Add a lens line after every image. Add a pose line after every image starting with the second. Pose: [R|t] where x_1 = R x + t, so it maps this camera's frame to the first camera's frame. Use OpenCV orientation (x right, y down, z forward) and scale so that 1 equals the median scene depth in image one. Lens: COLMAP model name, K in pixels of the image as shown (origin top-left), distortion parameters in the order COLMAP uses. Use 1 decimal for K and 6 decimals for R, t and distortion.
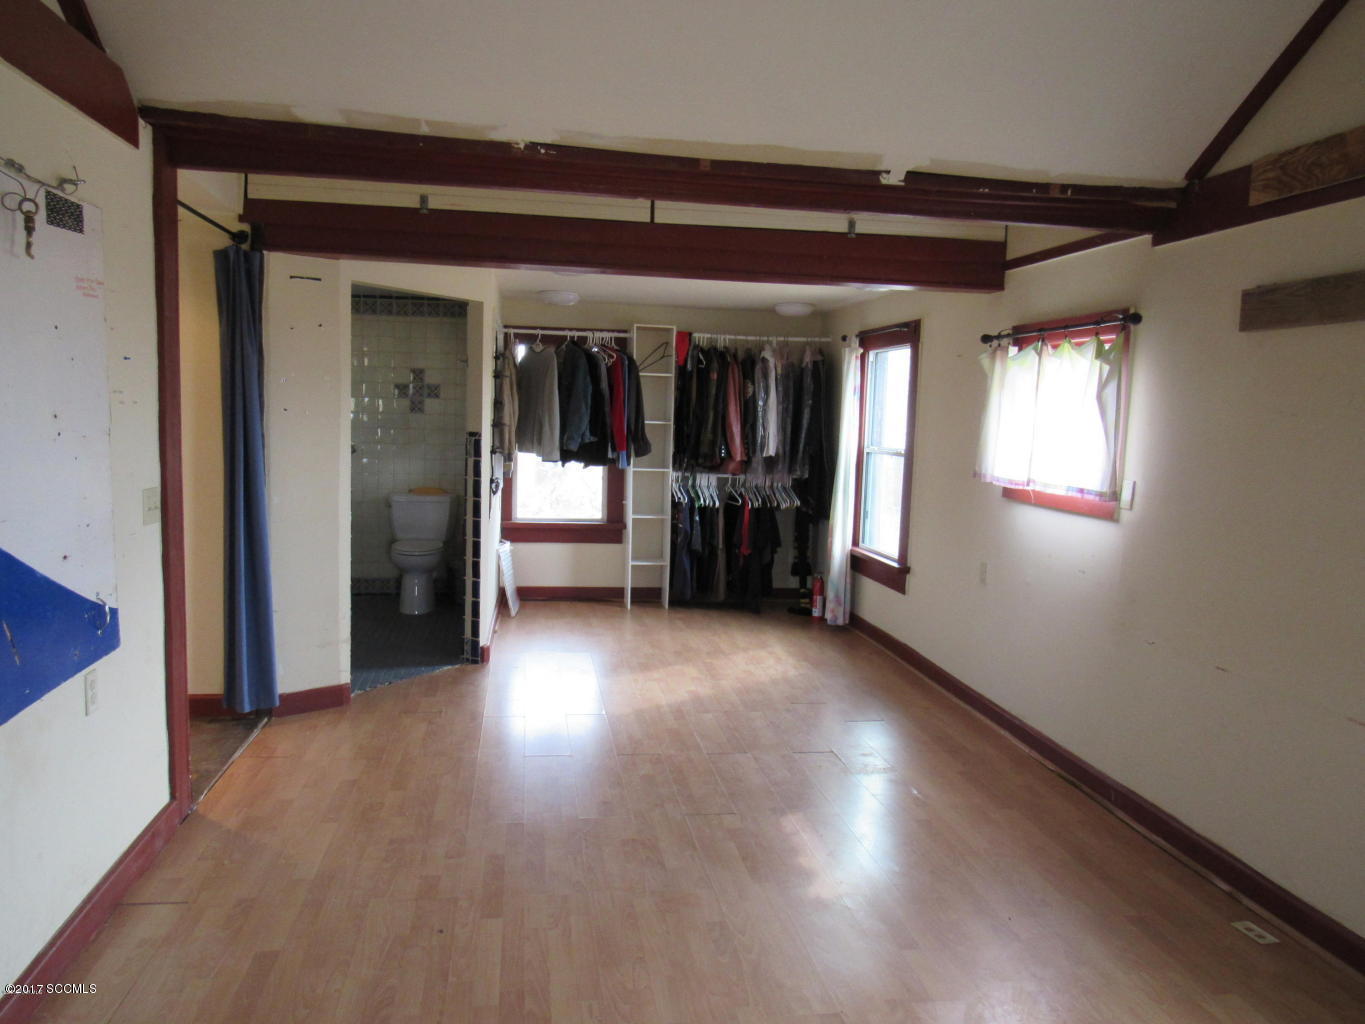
lens RADIAL K [[985.7, 0, 681.4], [0, 985.7, 512.6], [0, 0, 1]] dist [-0.024347, 0.009755]
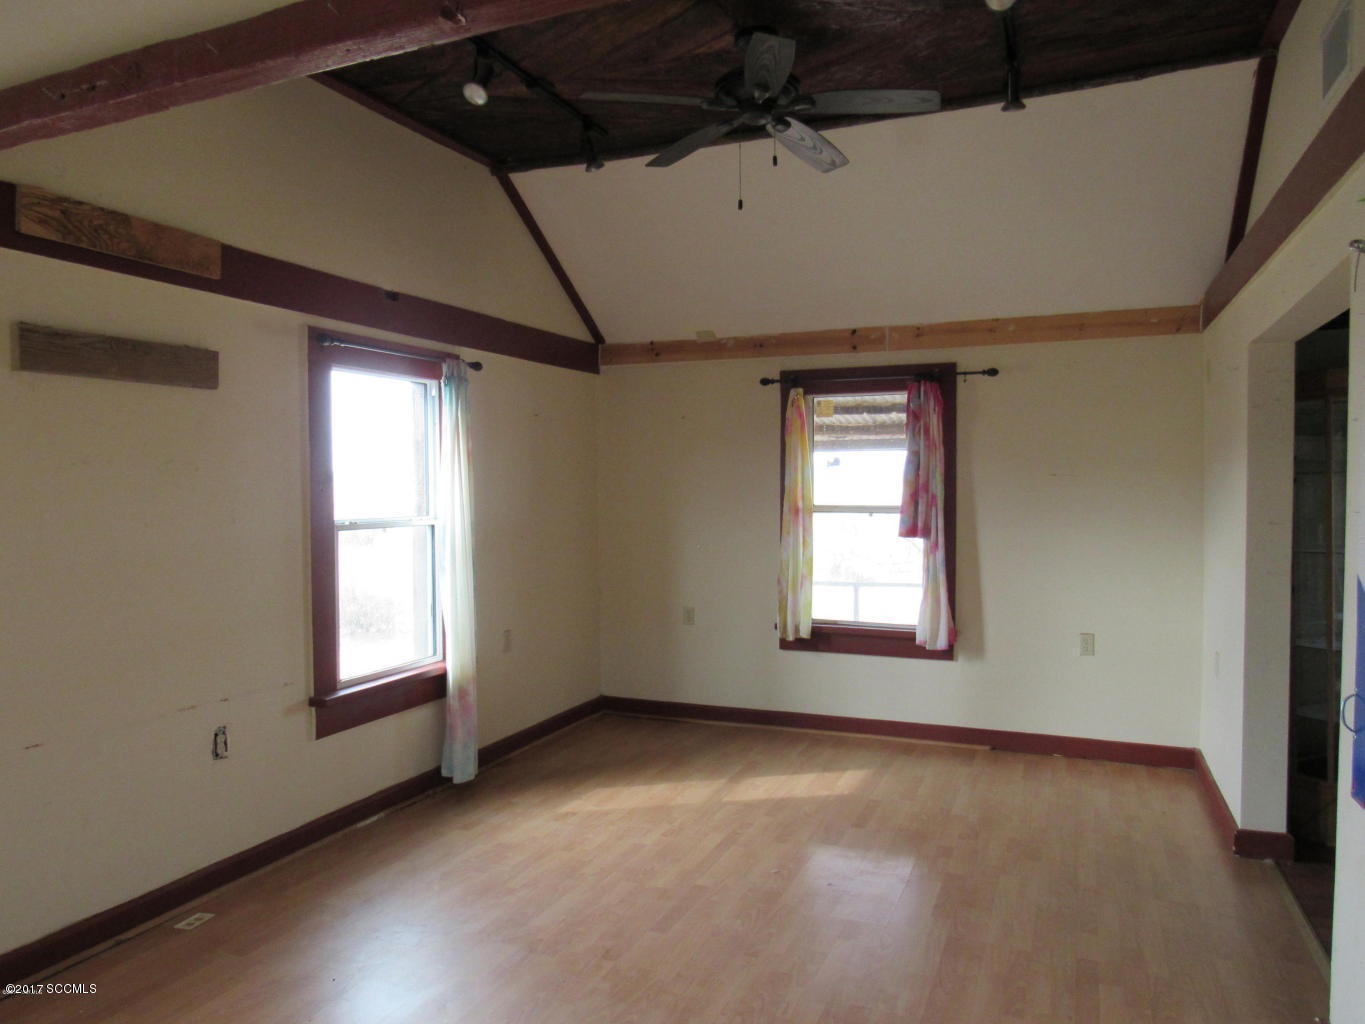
lens RADIAL K [[985.7, 0, 680.9], [0, 985.7, 512.9], [0, 0, 1]] dist [-0.024347, 0.009755]
pose [[-0.850427, -0.044369, 0.524218, -0.453685], [0.030855, 0.990515, 0.133892, -0.168010], [-0.525187, 0.130040, -0.840992, 1.570187]]
